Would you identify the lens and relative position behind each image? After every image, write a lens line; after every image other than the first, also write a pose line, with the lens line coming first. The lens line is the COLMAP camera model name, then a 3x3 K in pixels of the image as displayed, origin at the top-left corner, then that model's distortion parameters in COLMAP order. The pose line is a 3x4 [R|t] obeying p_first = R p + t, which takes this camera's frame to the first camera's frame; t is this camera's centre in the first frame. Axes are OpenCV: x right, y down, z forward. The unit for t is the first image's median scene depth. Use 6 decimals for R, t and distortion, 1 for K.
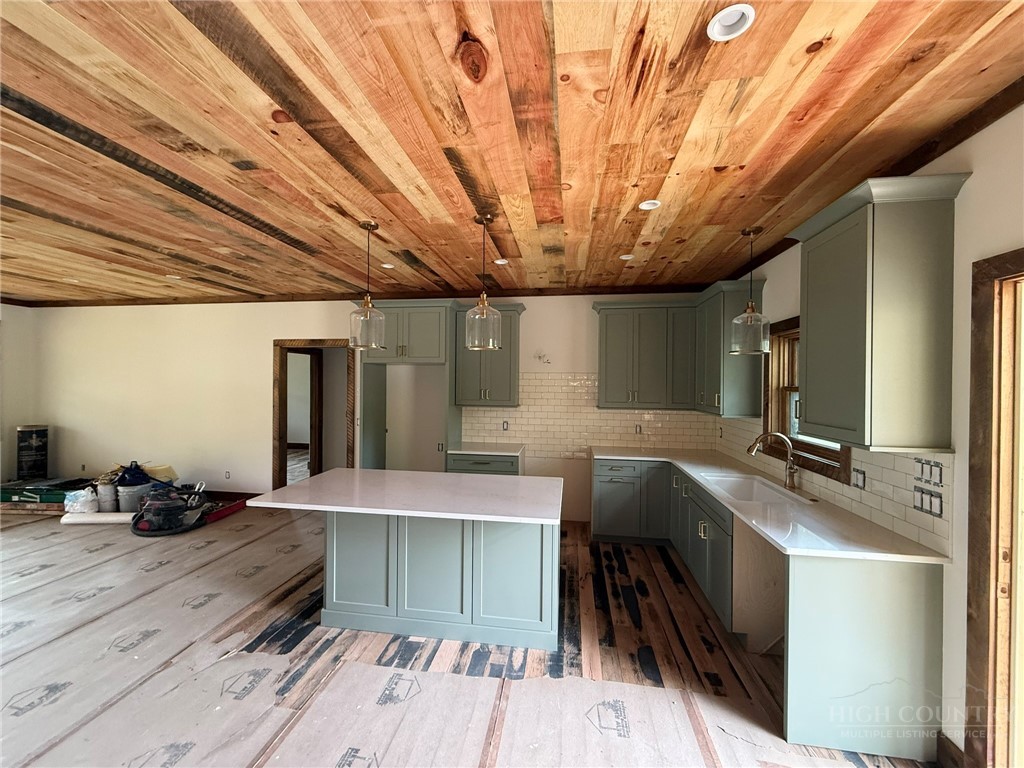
lens RADIAL K [[404.8, 0, 508.8], [0, 404.8, 384.8], [0, 0, 1]] dist [-0.000618, -0.000268]
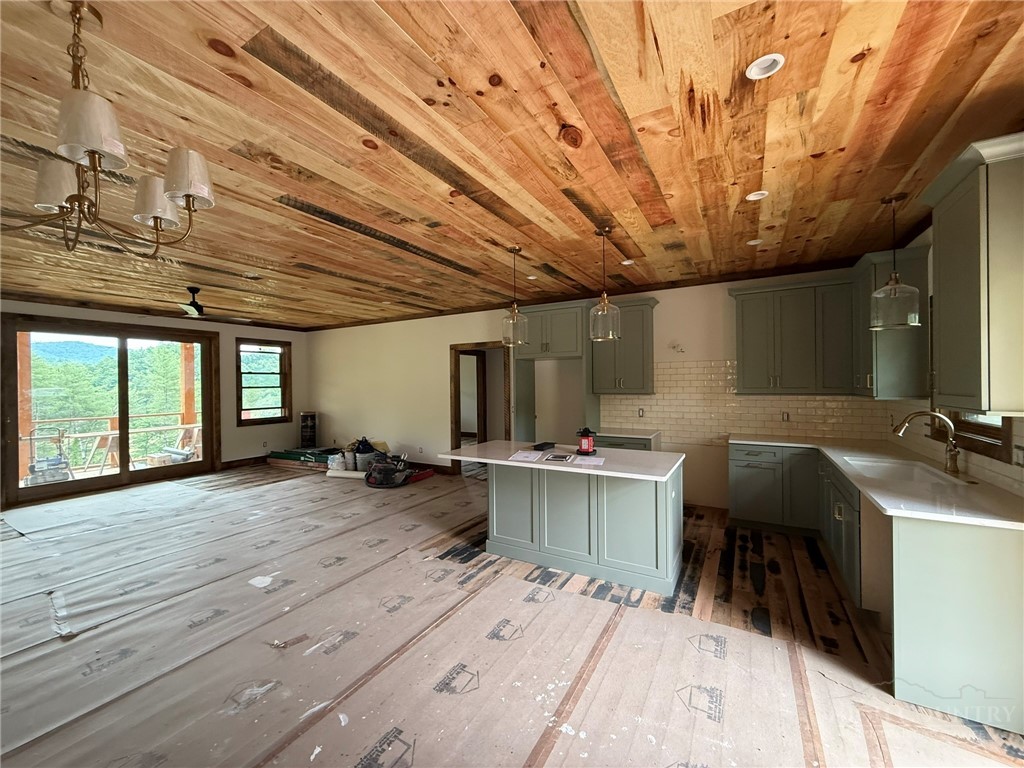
lens RADIAL K [[404.8, 0, 509.9], [0, 404.8, 384.5], [0, 0, 1]] dist [-0.000618, -0.000268]
pose [[0.930000, -0.018718, -0.367083, 0.116494], [0.017964, 0.999824, -0.005470, 0.048154], [0.367121, -0.001508, 0.930172, -0.228193]]
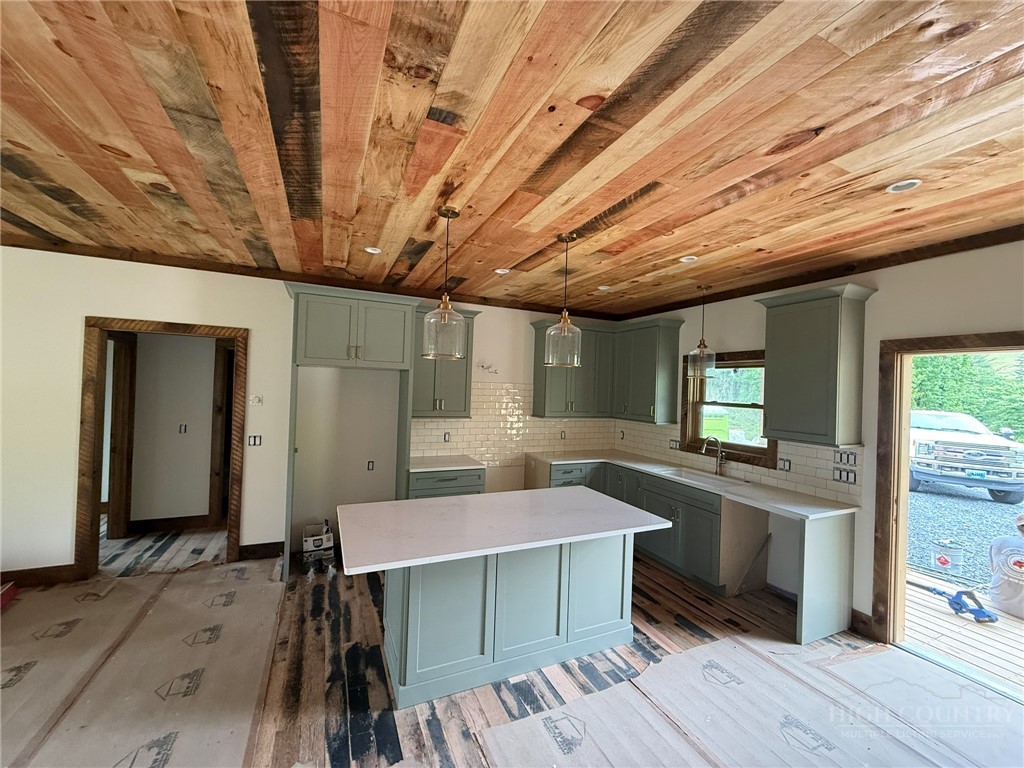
lens RADIAL K [[404.8, 0, 510.0], [0, 404.8, 385.1], [0, 0, 1]] dist [-0.000618, -0.000268]
pose [[0.838788, 0.022642, 0.543987, -0.741915], [-0.023383, 0.999711, -0.005555, -0.033994], [-0.543956, -0.008061, 0.839075, 0.236233]]
